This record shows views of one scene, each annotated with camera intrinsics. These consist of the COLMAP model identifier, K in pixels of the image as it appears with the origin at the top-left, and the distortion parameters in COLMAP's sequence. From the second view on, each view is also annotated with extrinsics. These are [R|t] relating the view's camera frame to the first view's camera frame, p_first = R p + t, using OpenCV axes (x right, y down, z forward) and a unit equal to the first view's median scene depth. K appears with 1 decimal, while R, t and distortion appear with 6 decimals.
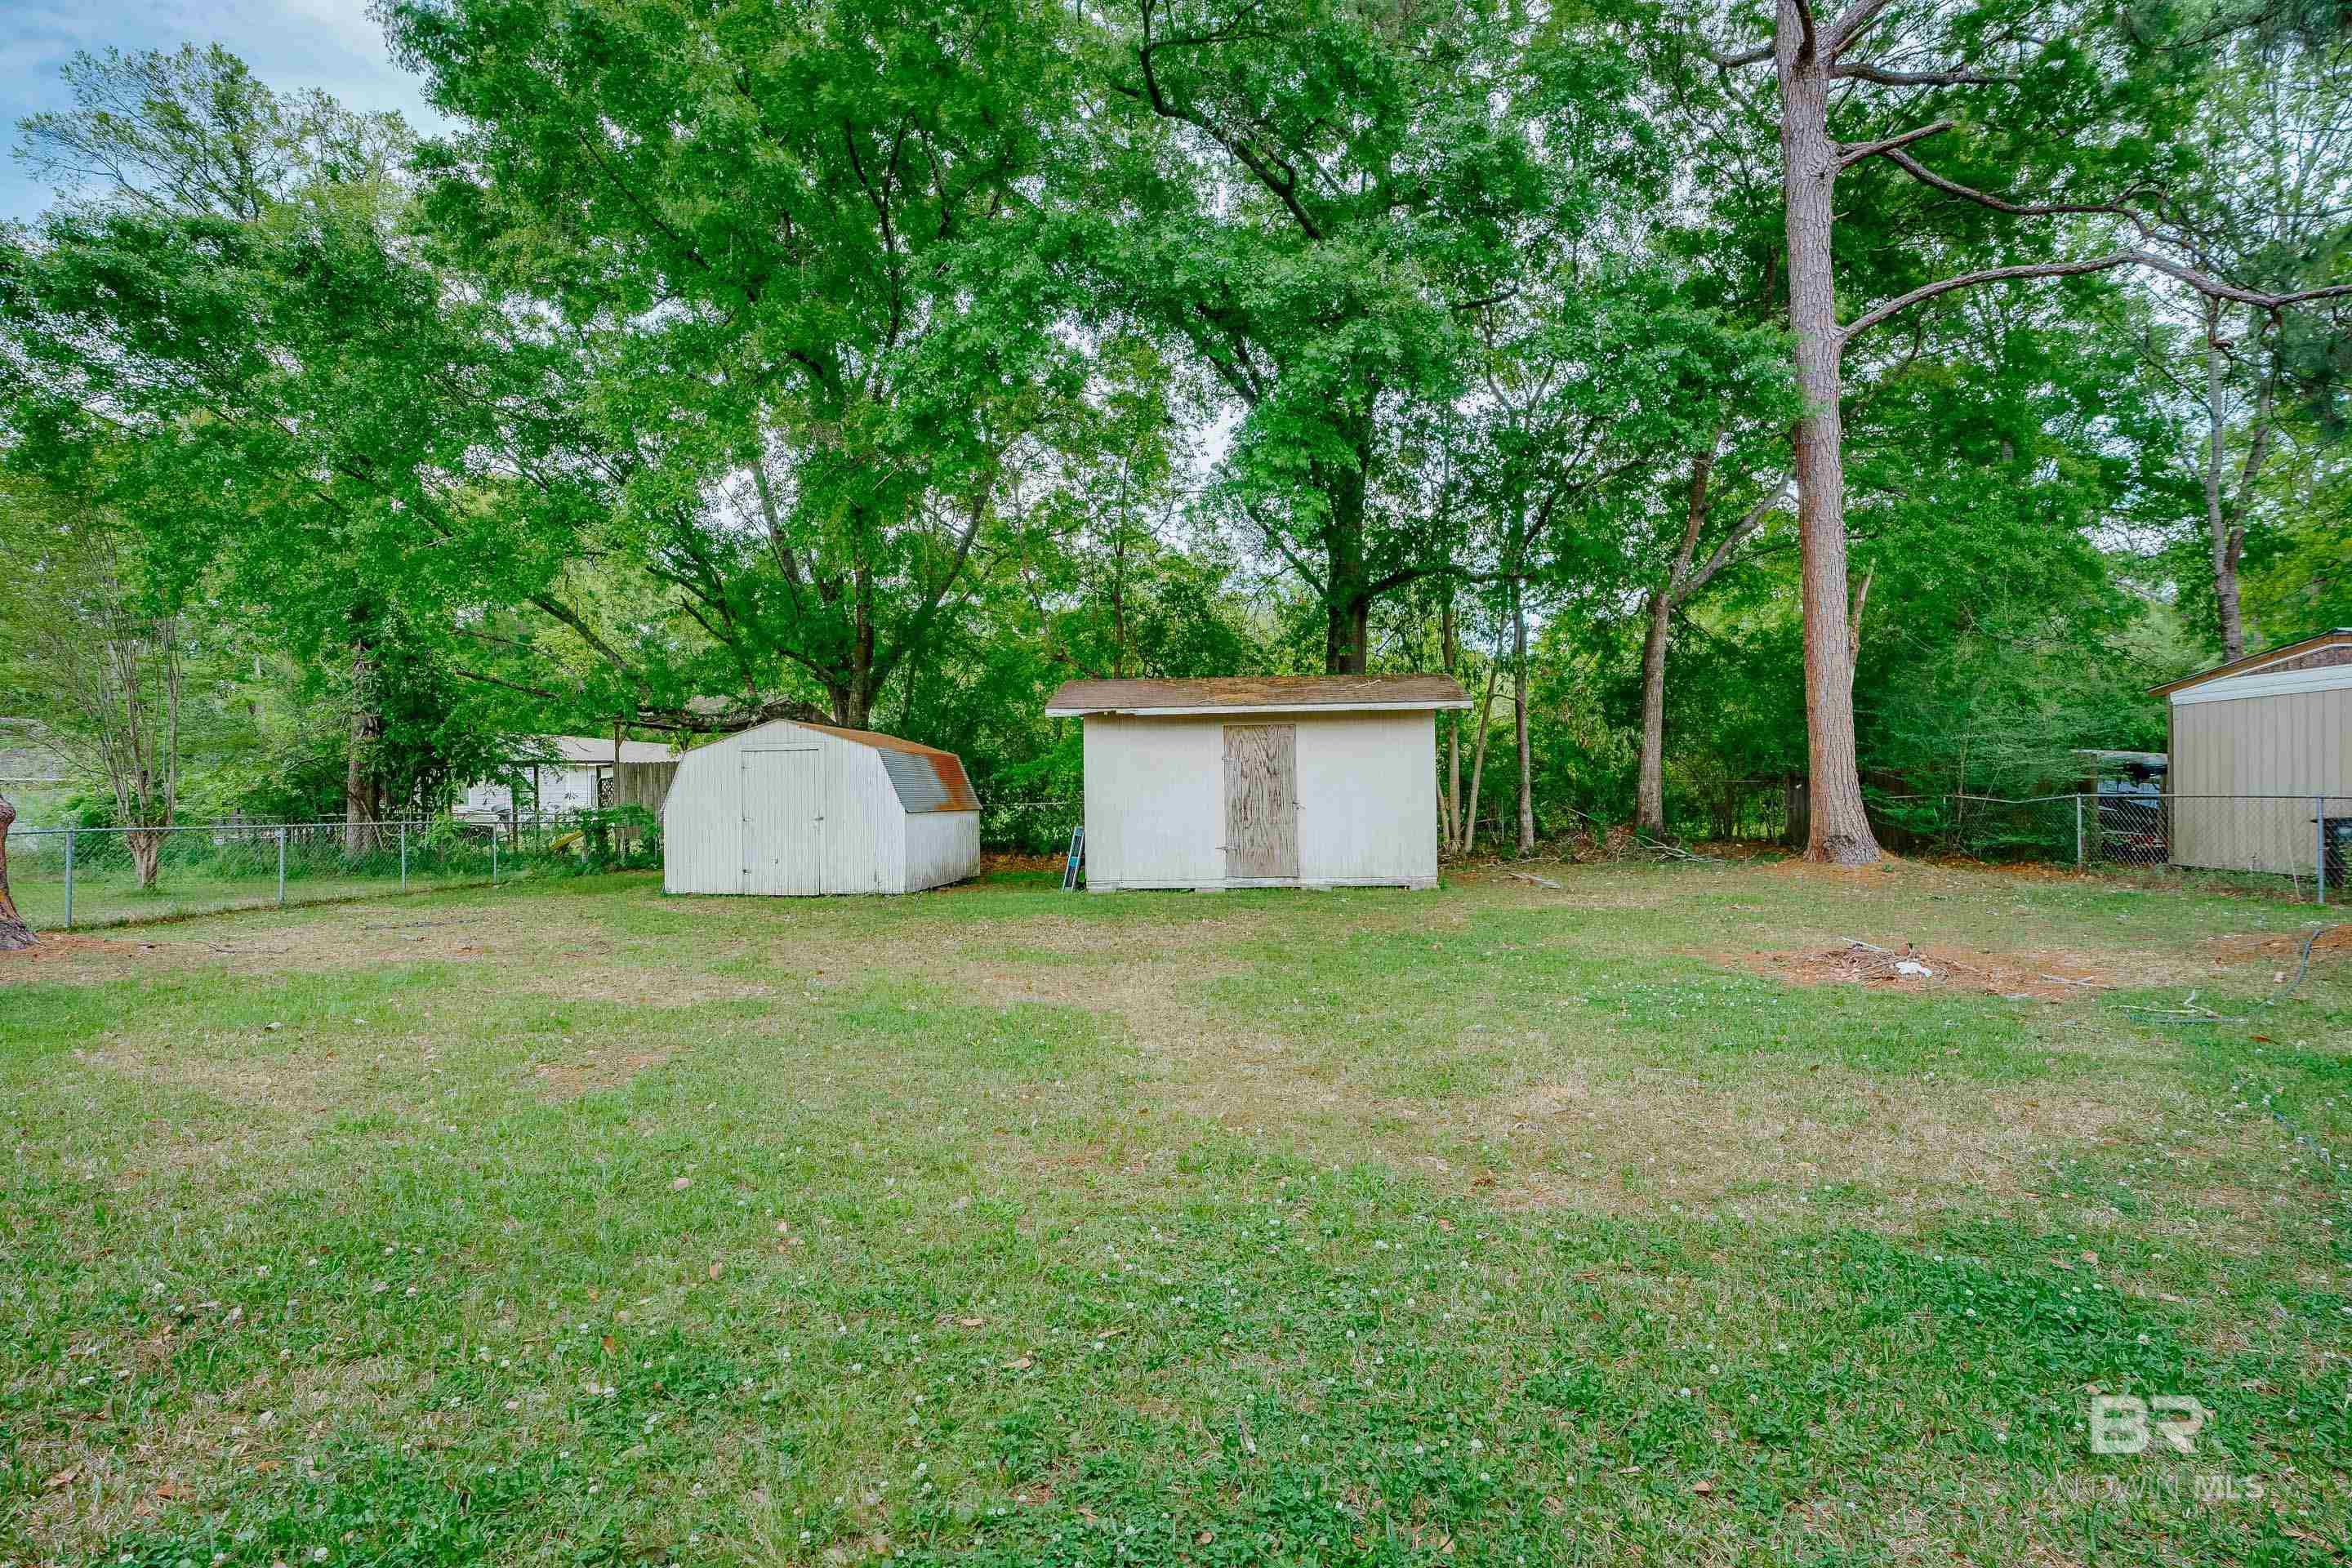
lens RADIAL K [[1081.7, 0, 1173.0], [0, 1081.7, 791.2], [0, 0, 1]] dist [-0.070457, 0.027315]
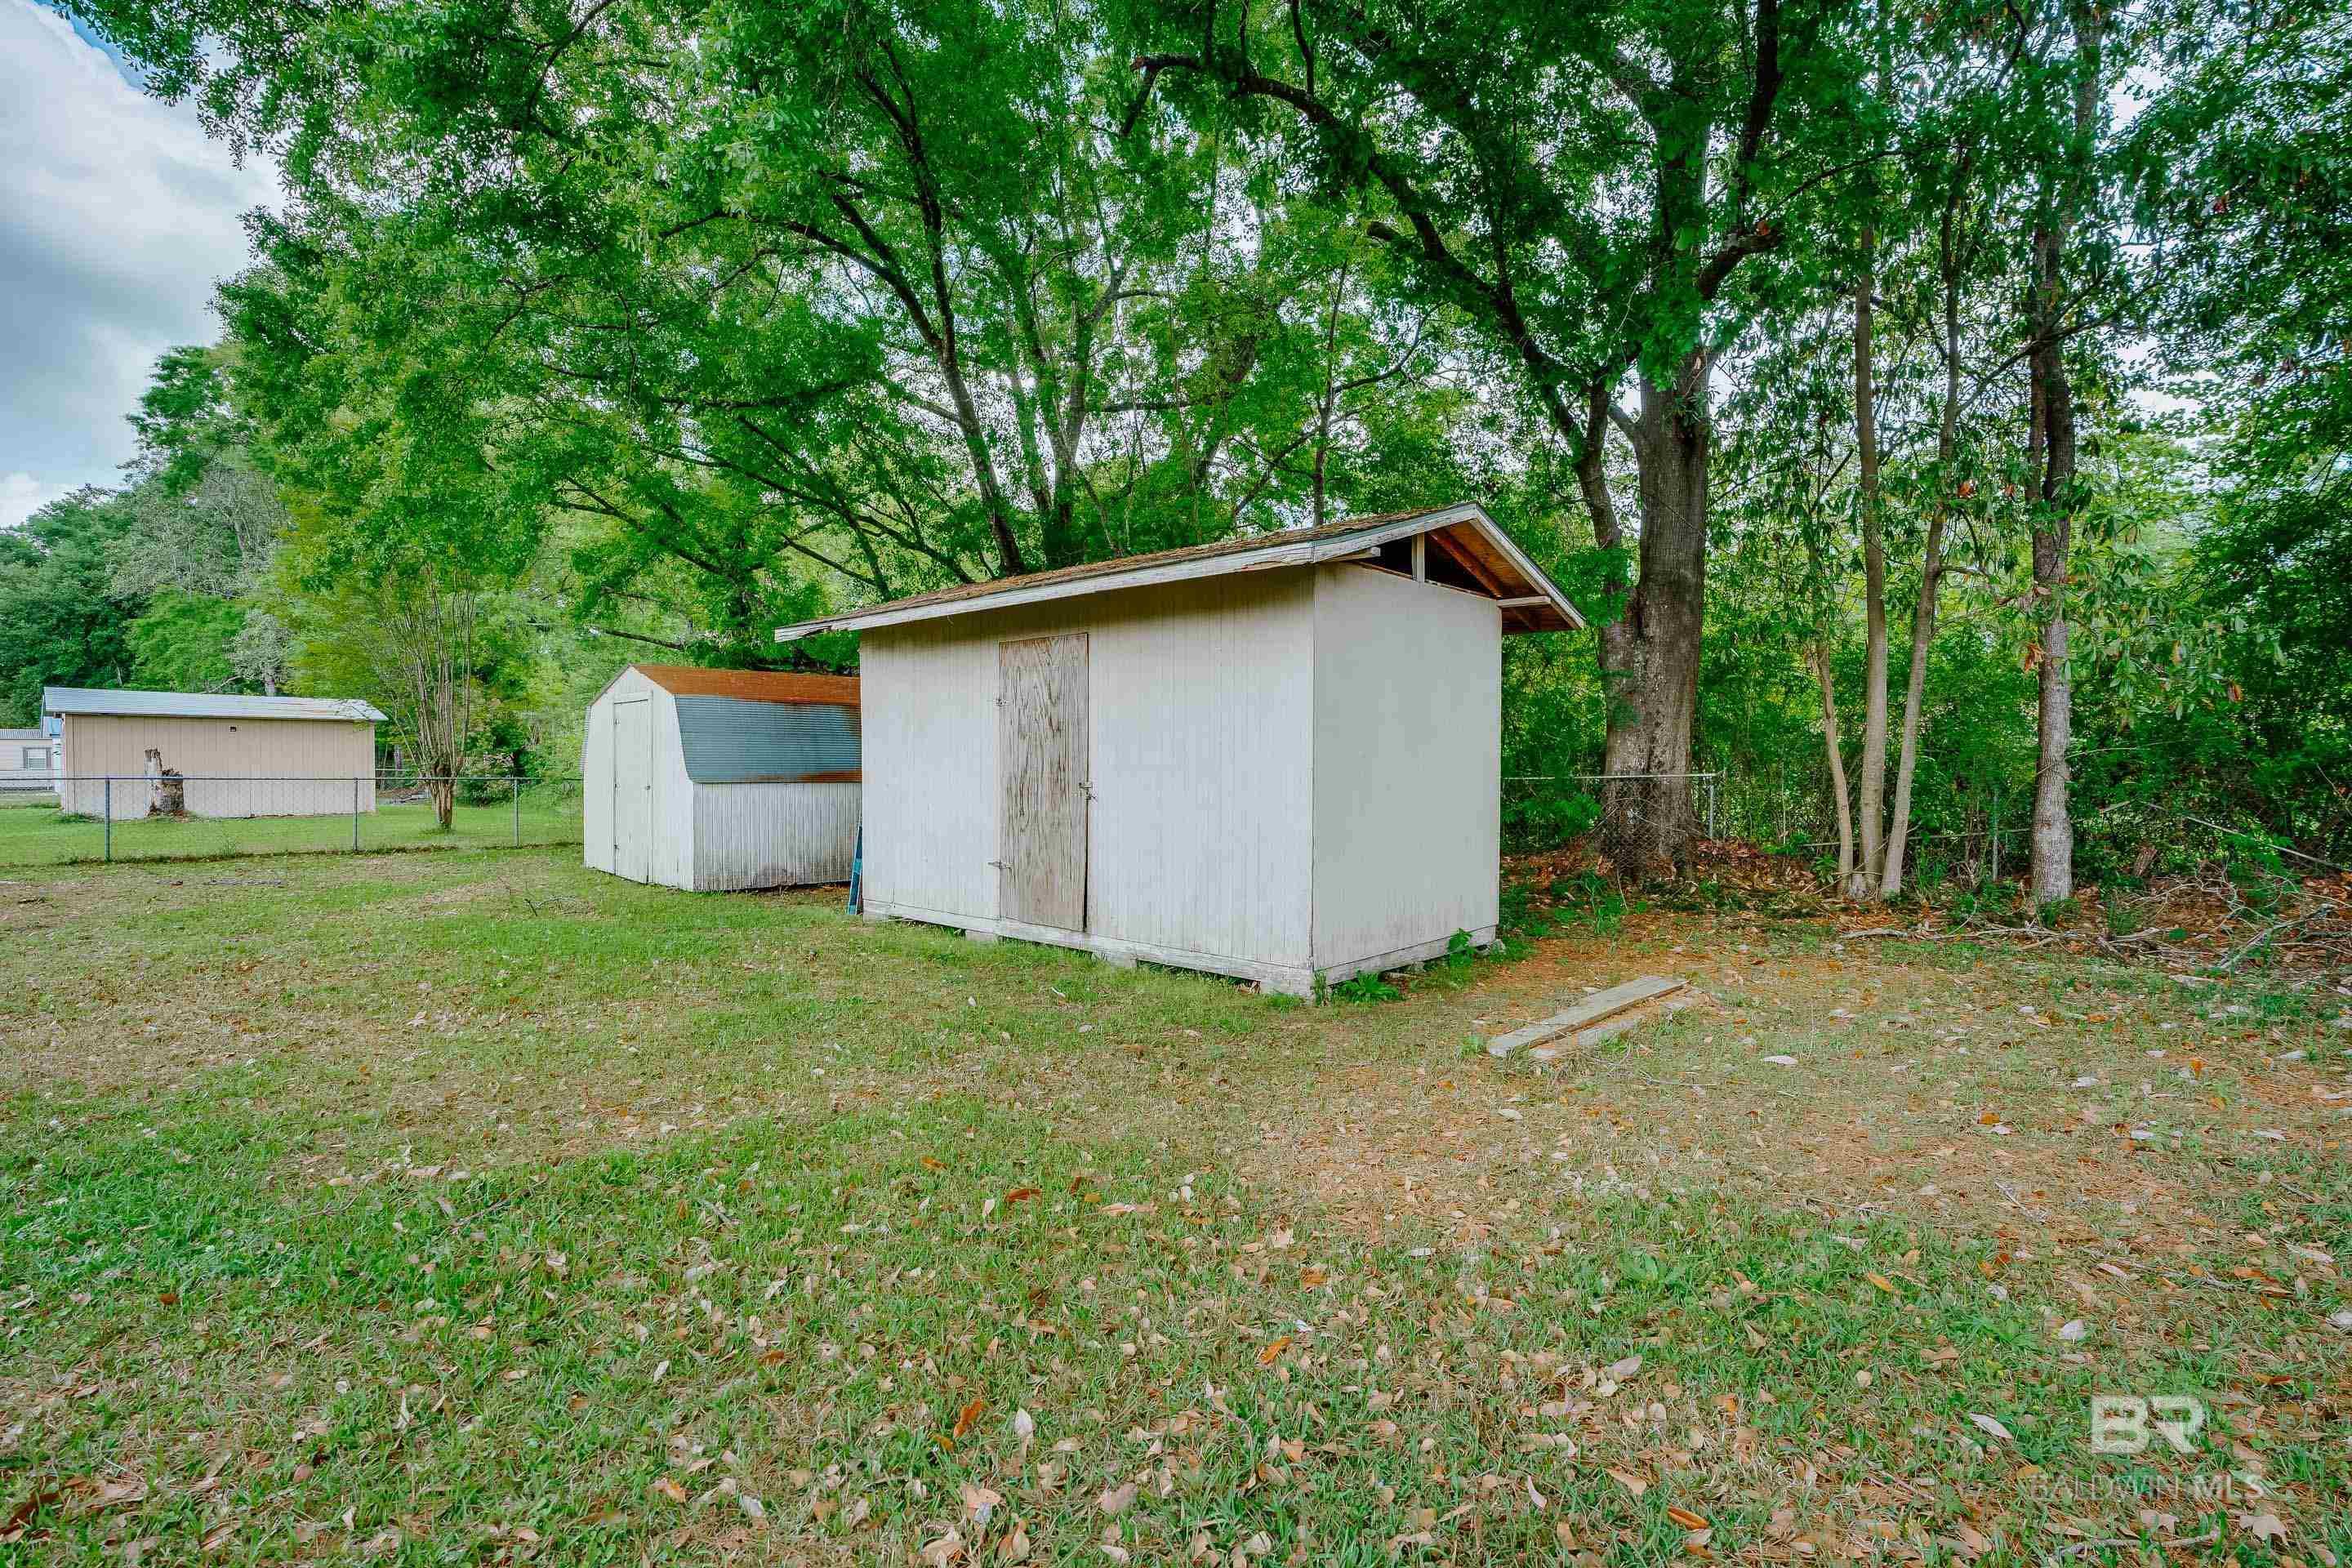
lens RADIAL K [[1081.7, 0, 1173.0], [0, 1081.7, 791.2], [0, 0, 1]] dist [-0.070457, 0.027315]
pose [[0.787984, 0.035760, -0.614656, 0.455324], [-0.016675, 0.999185, 0.036754, -0.006370], [0.615470, -0.018712, 0.787938, 0.618669]]
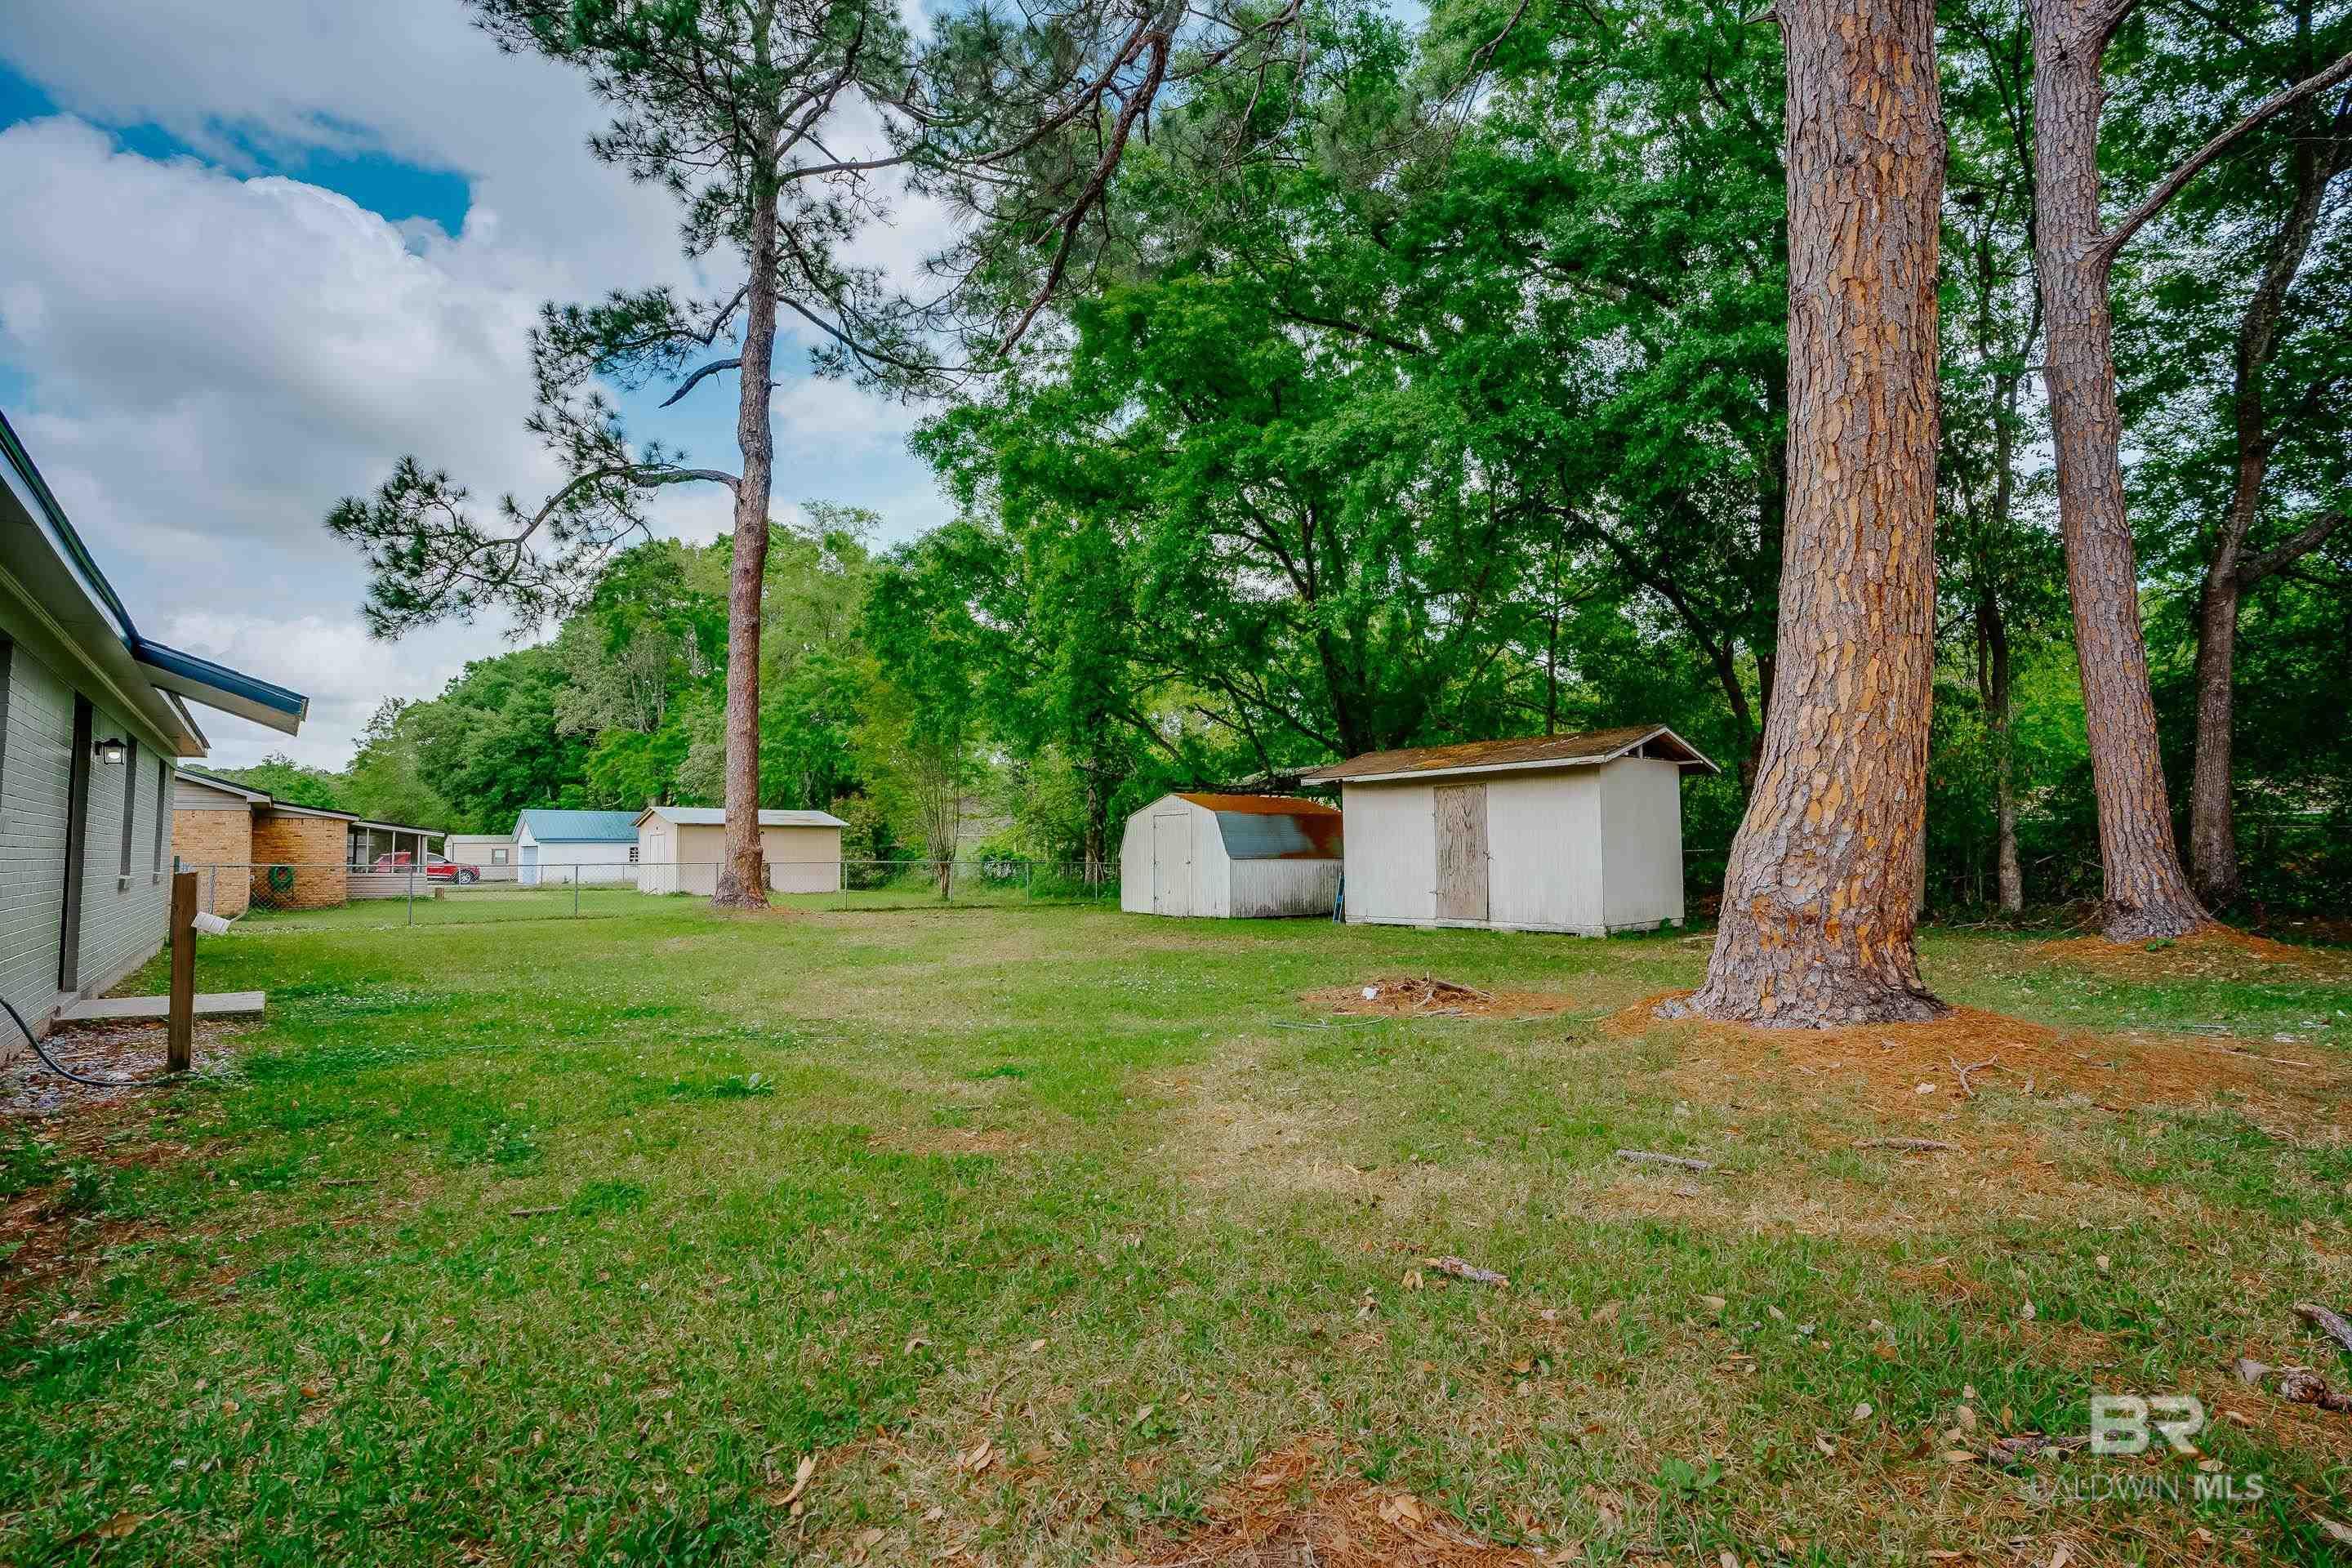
lens RADIAL K [[1081.7, 0, 1173.0], [0, 1081.7, 791.2], [0, 0, 1]] dist [-0.070457, 0.027315]
pose [[0.690102, -0.033885, -0.722919, 0.692098], [-0.000317, 0.998889, -0.047122, -0.001033], [0.723712, 0.032748, 0.689324, -0.006668]]
